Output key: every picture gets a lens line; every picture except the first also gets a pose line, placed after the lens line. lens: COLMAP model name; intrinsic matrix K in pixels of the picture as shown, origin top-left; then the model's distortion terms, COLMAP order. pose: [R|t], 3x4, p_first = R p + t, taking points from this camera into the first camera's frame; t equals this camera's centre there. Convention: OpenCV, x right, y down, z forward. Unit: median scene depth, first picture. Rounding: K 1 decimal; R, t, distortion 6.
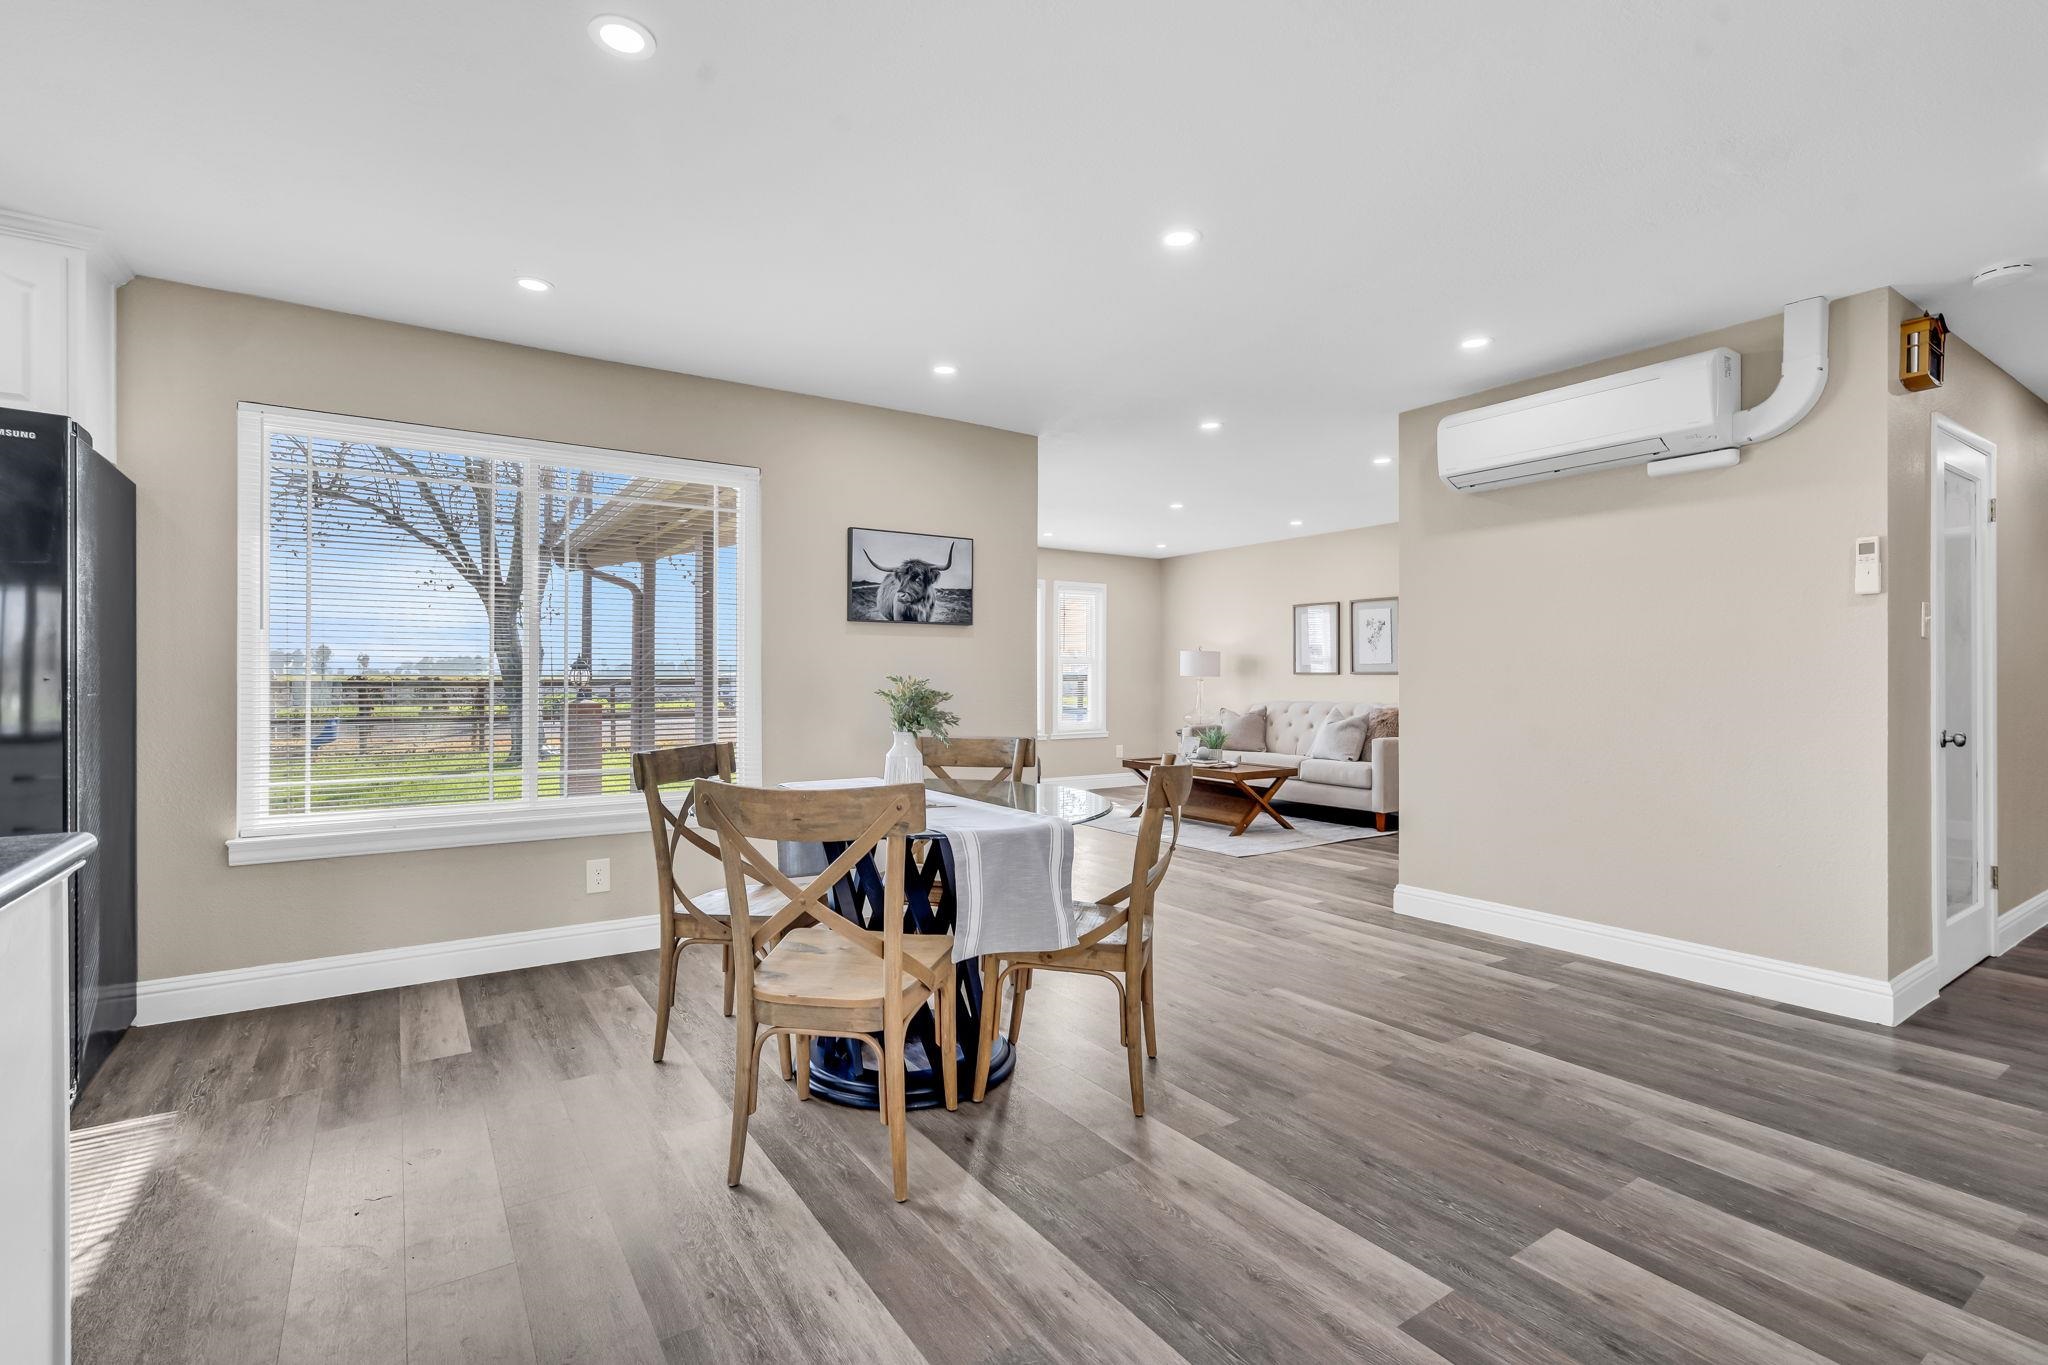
lens RADIAL K [[944.0, 0, 1027.8], [0, 944.0, 678.3], [0, 0, 1]] dist [-0.002041, 0.000432]
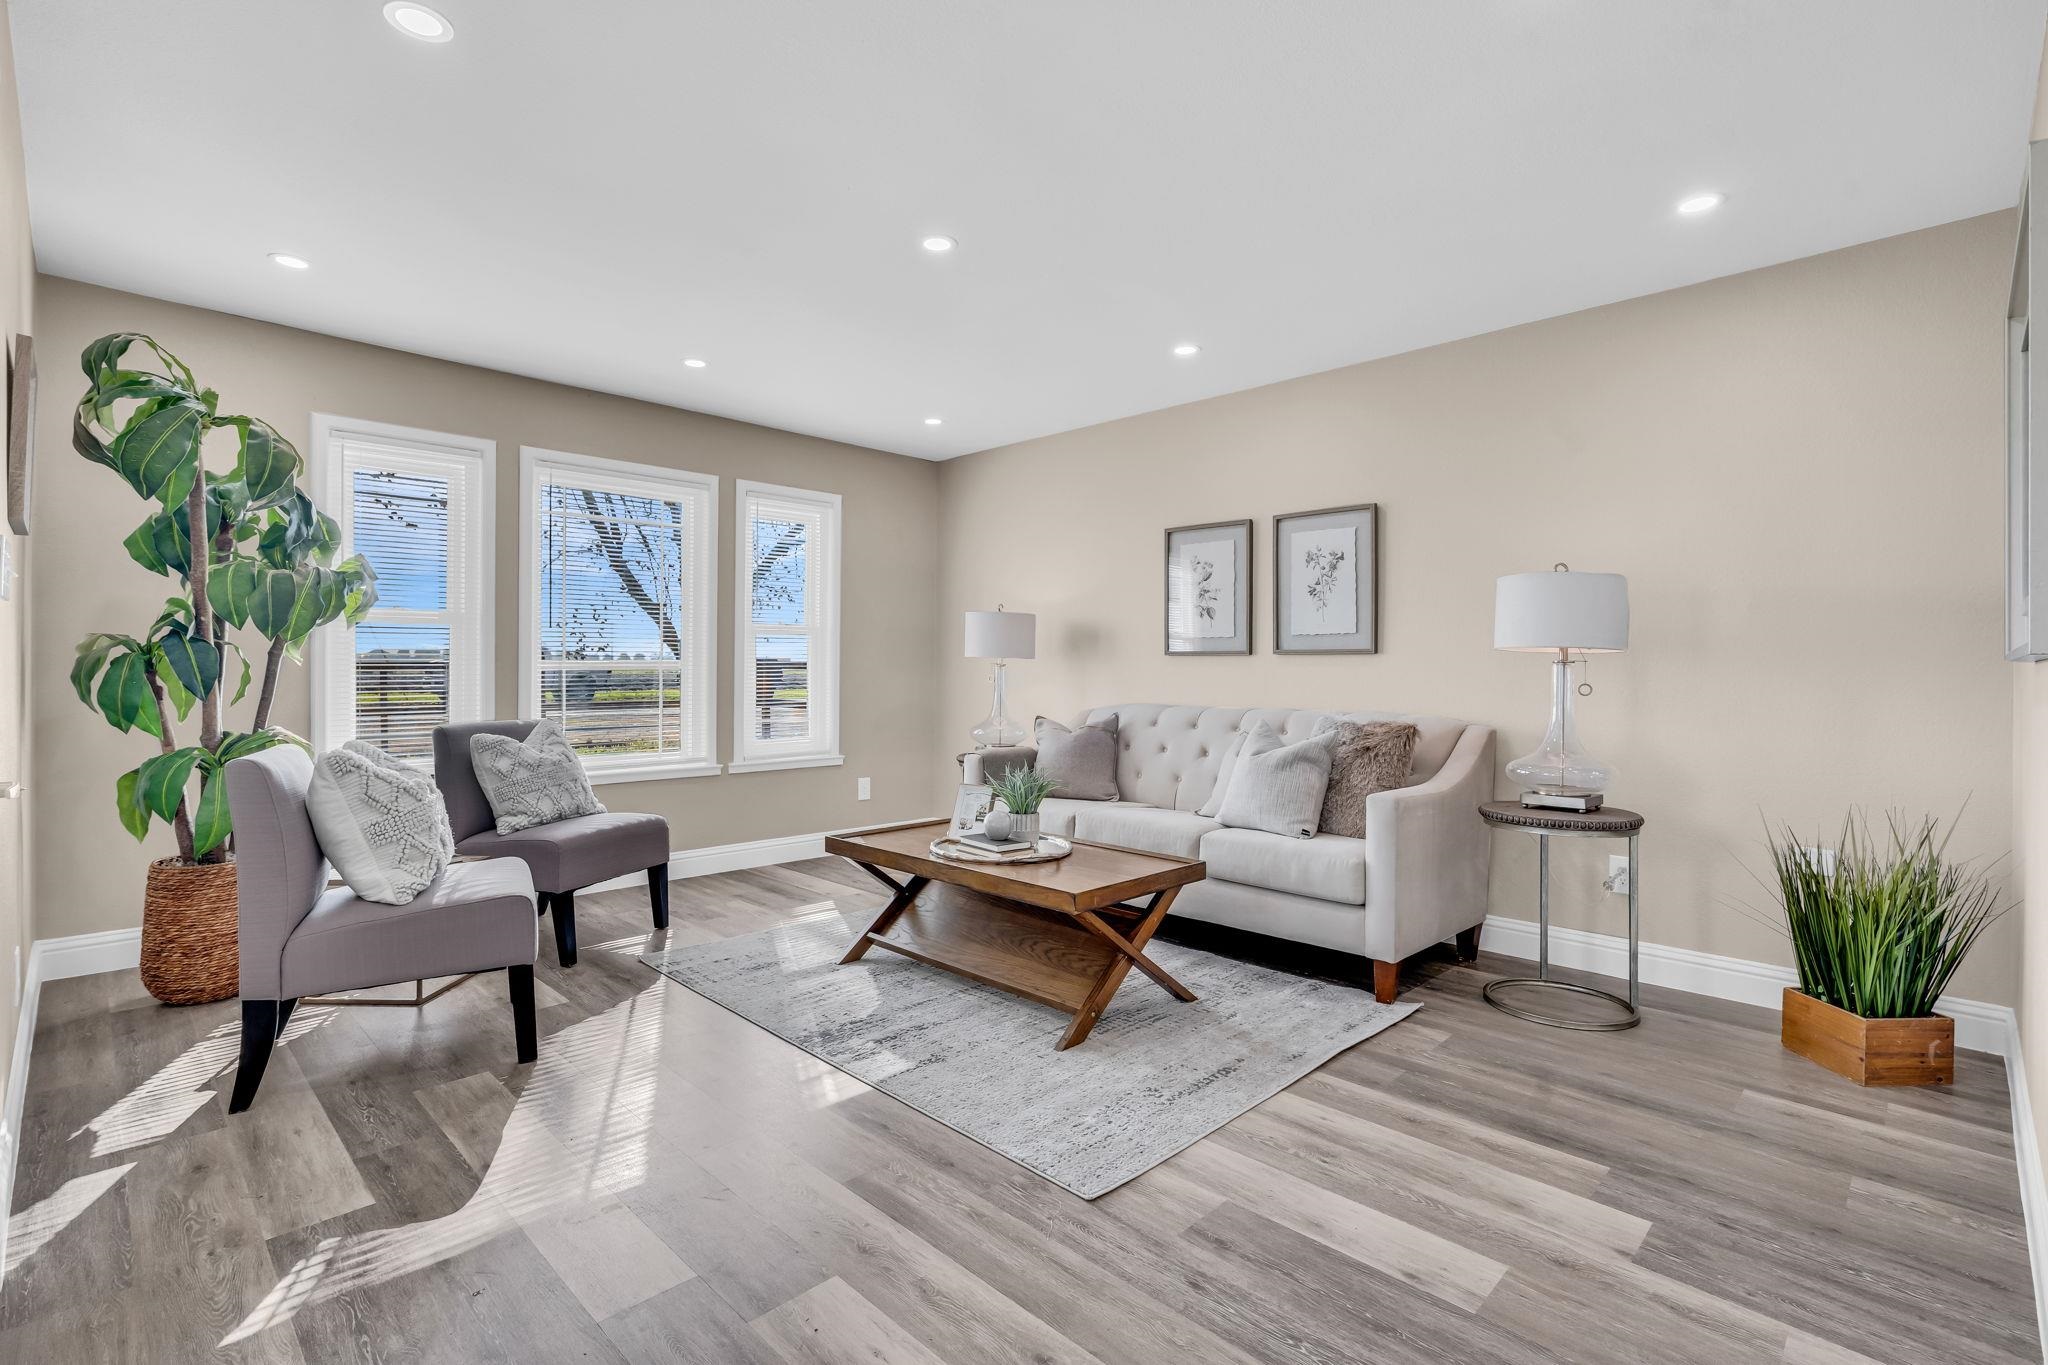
lens RADIAL K [[944.0, 0, 1027.8], [0, 944.0, 678.3], [0, 0, 1]] dist [-0.002041, 0.000432]
pose [[0.980348, 0.003585, 0.197243, 0.184791], [-0.005531, 0.999941, 0.009318, 0.008990], [-0.197198, -0.010226, 0.980310, 0.928016]]
